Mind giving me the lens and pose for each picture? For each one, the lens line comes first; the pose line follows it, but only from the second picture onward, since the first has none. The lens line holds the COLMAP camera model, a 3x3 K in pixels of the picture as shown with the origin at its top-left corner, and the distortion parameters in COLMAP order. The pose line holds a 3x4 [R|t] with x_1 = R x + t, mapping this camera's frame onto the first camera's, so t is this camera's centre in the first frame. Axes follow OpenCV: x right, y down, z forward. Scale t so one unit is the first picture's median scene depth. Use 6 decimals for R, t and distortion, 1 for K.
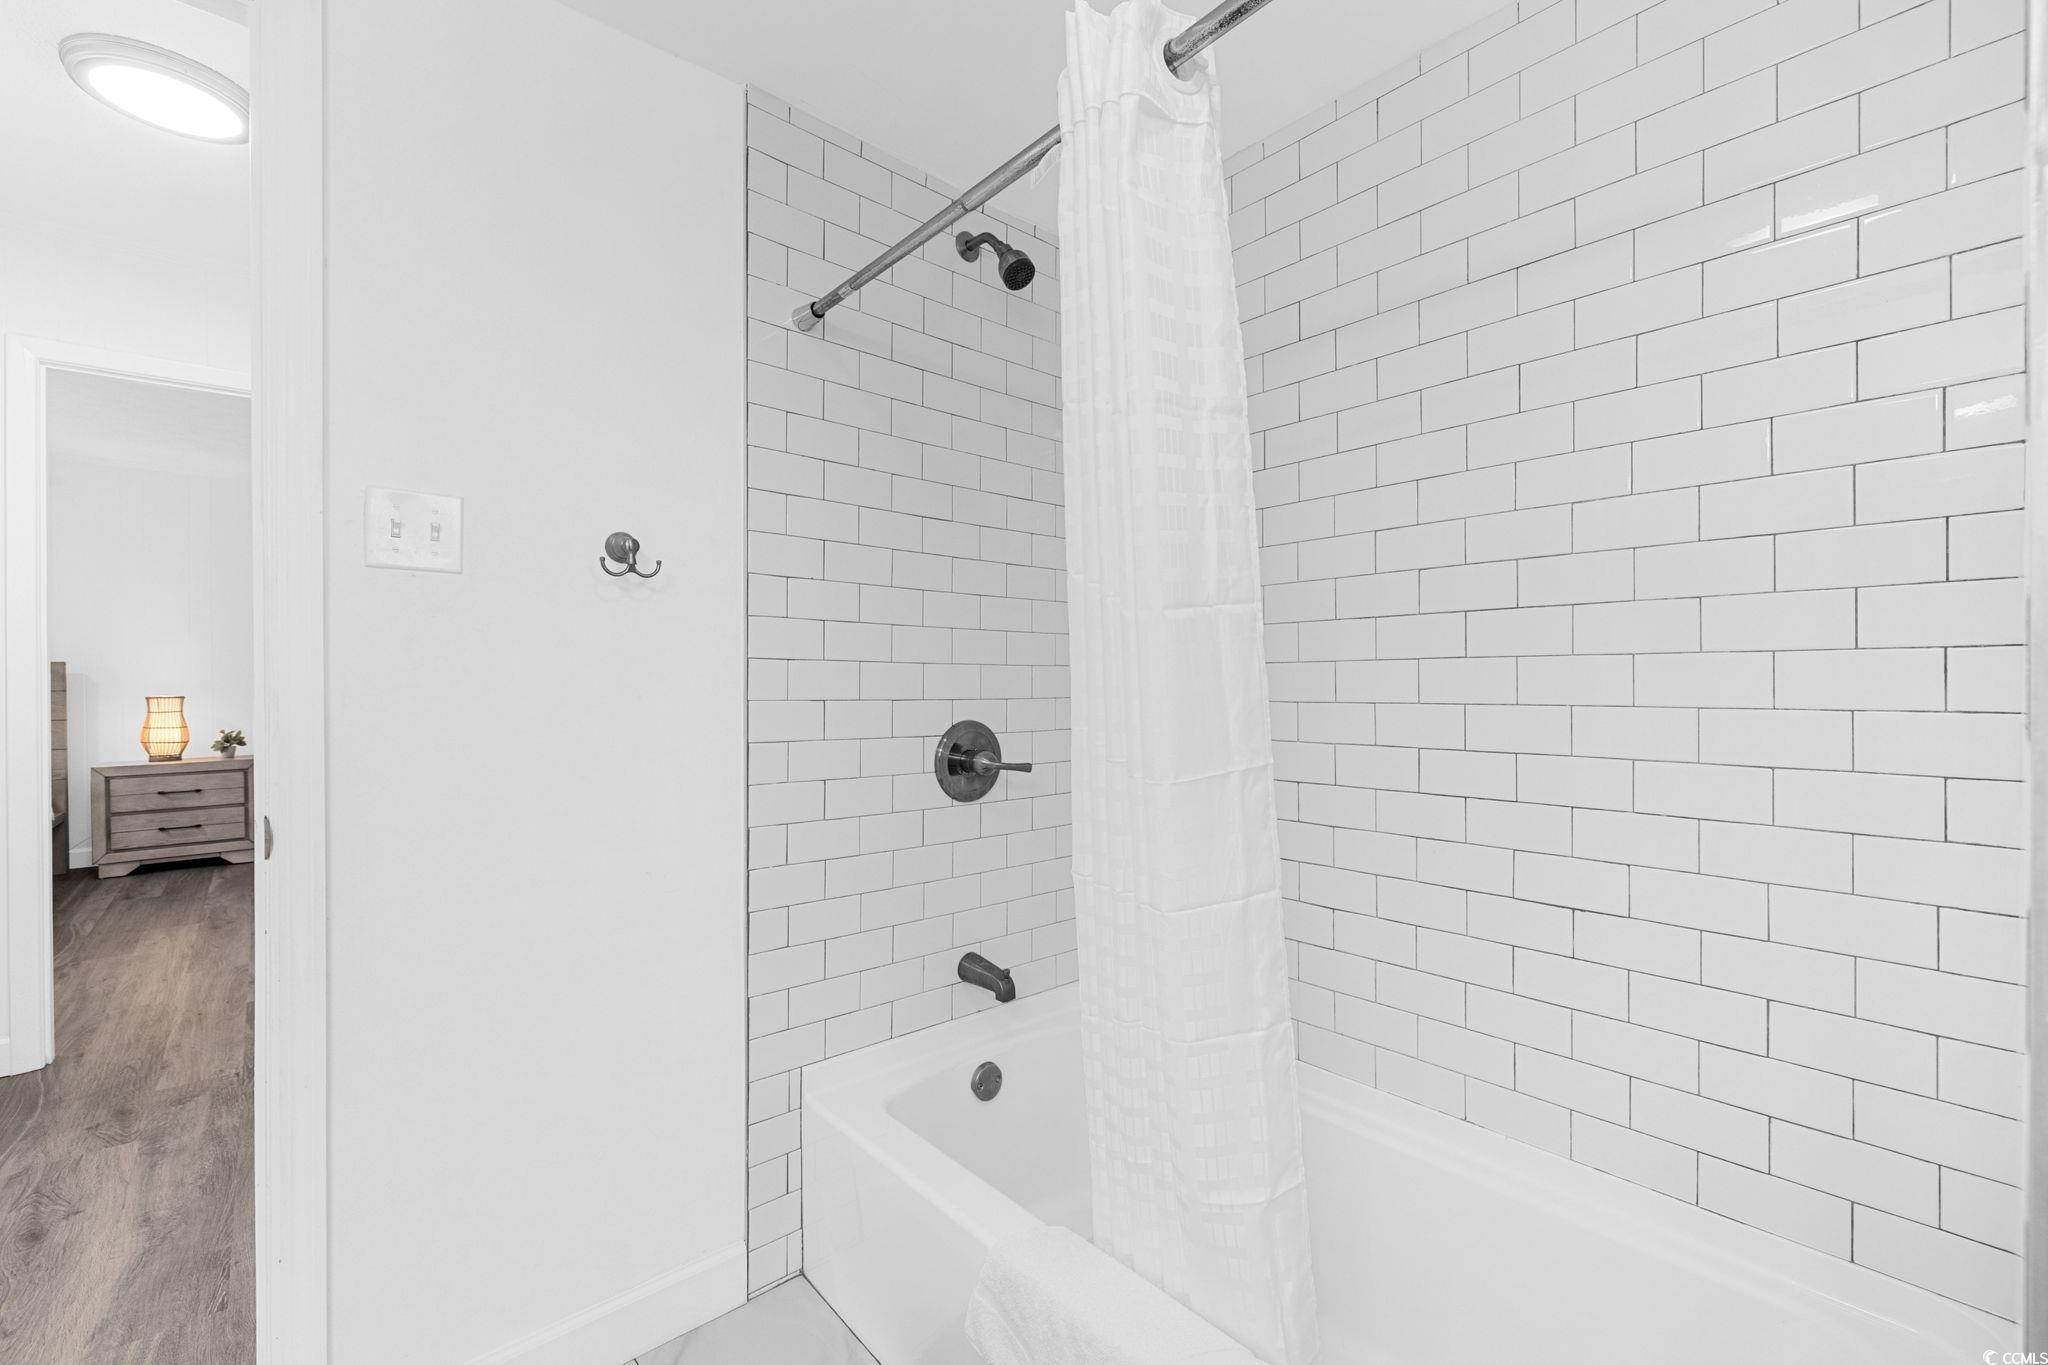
lens RADIAL K [[881.7, 0, 1035.2], [0, 881.7, 678.5], [0, 0, 1]] dist [0.000130, 0.000480]
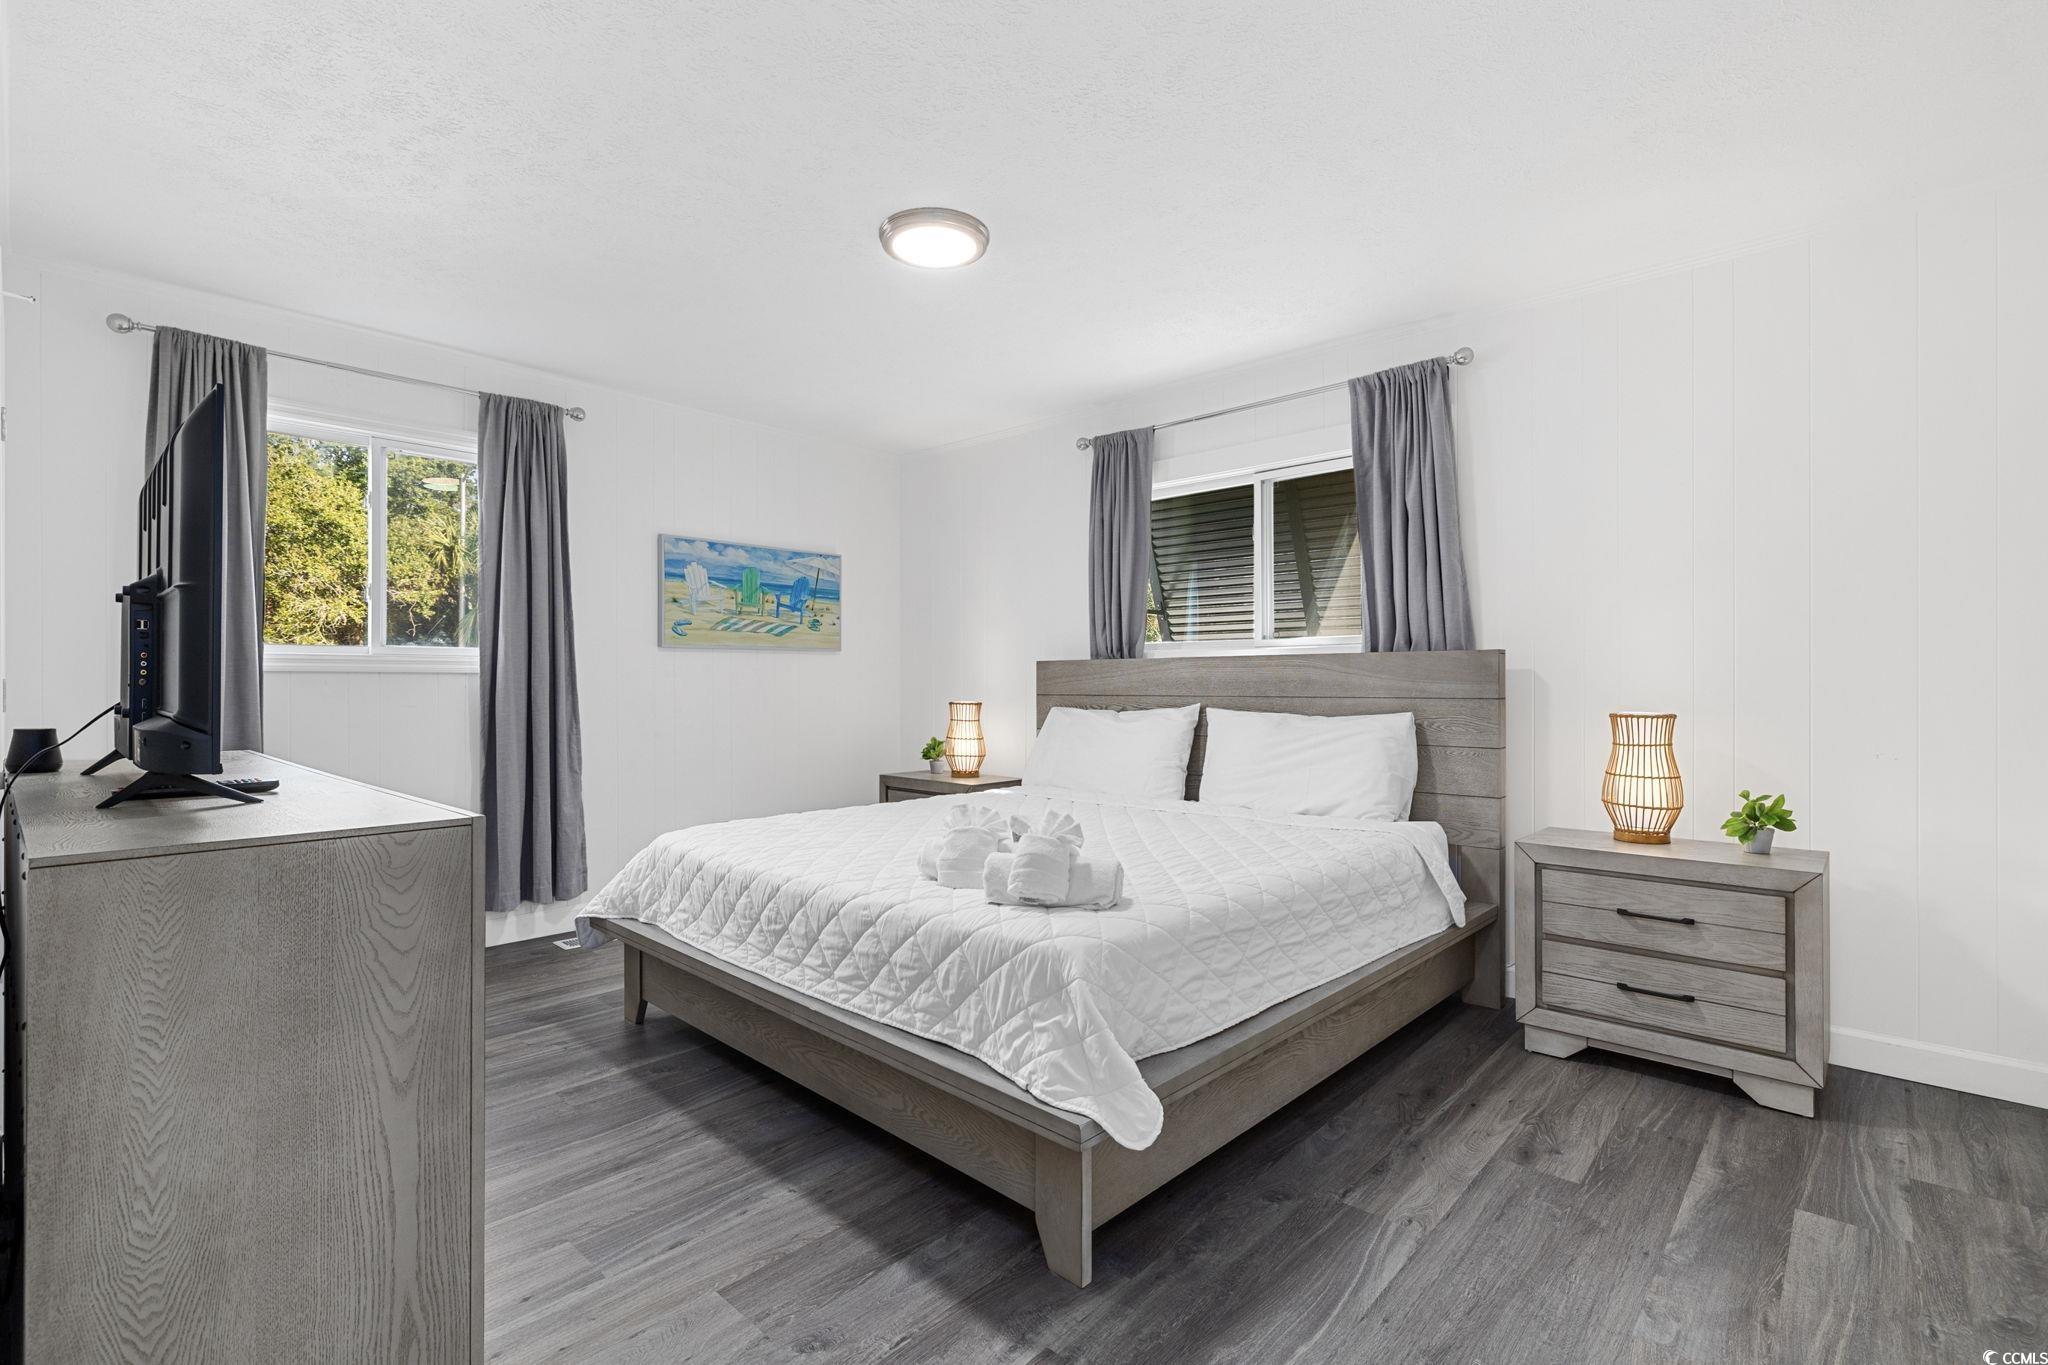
lens RADIAL K [[936.3, 0, 1029.0], [0, 936.3, 689.7], [0, 0, 1]] dist [-0.000614, -0.000672]
pose [[0.077367, 0.004023, -0.996995, -0.488885], [-0.001955, 0.999991, 0.003883, 0.005848], [0.997001, 0.001648, 0.077375, 0.616710]]
